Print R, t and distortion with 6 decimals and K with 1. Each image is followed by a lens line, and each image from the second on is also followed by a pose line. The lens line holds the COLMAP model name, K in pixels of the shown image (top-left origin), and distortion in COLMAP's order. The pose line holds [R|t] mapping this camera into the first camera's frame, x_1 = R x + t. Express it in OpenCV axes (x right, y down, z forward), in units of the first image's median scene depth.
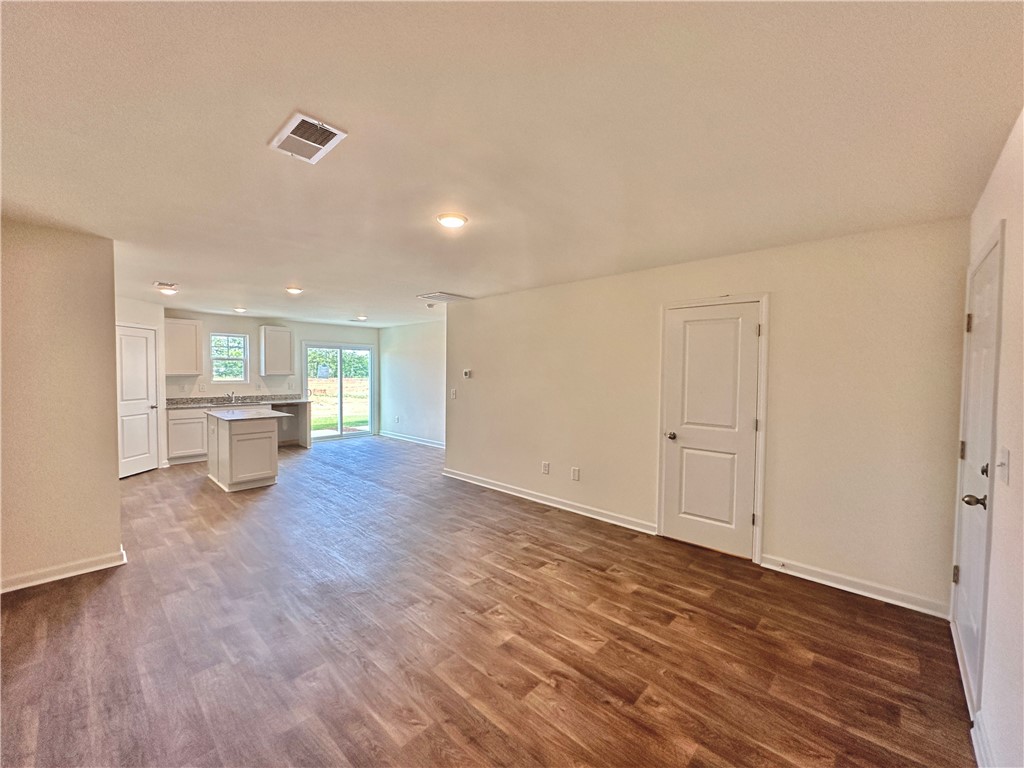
lens RADIAL K [[410.4, 0, 509.9], [0, 410.4, 384.6], [0, 0, 1]] dist [-0.000290, -0.000188]
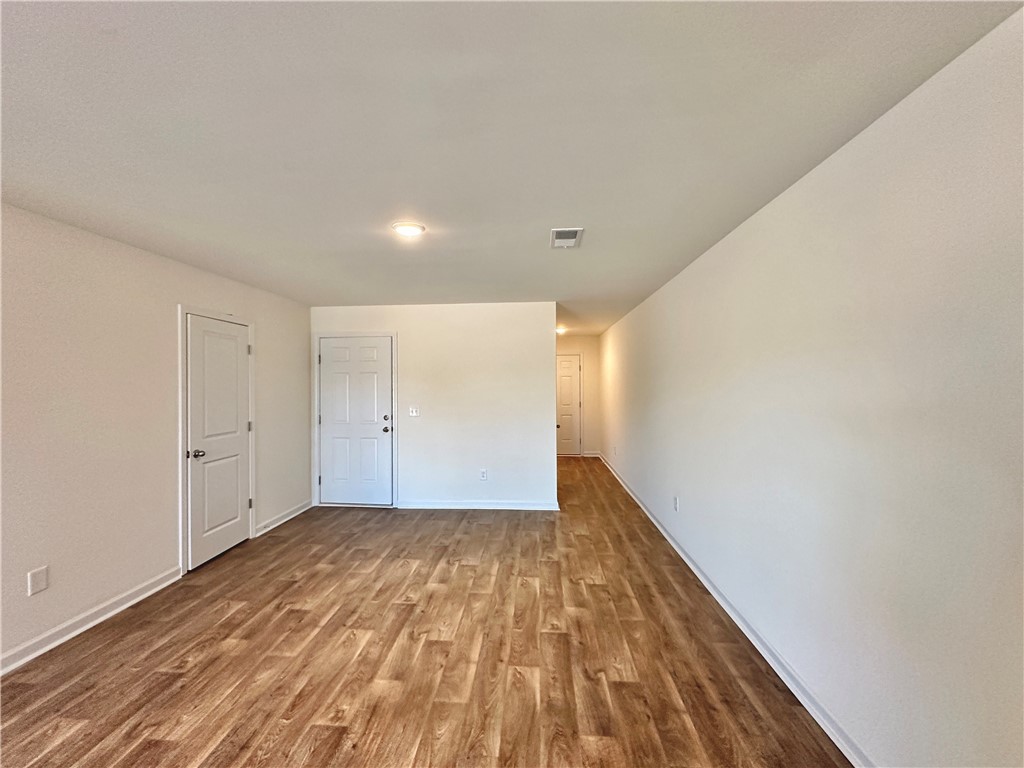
lens RADIAL K [[410.4, 0, 512.8], [0, 410.4, 381.5], [0, 0, 1]] dist [-0.000290, -0.000188]
pose [[-0.636120, -0.000857, 0.771590, -0.861044], [0.025906, 0.999412, 0.022468, -0.043398], [-0.771155, 0.034281, -0.635724, 1.177178]]
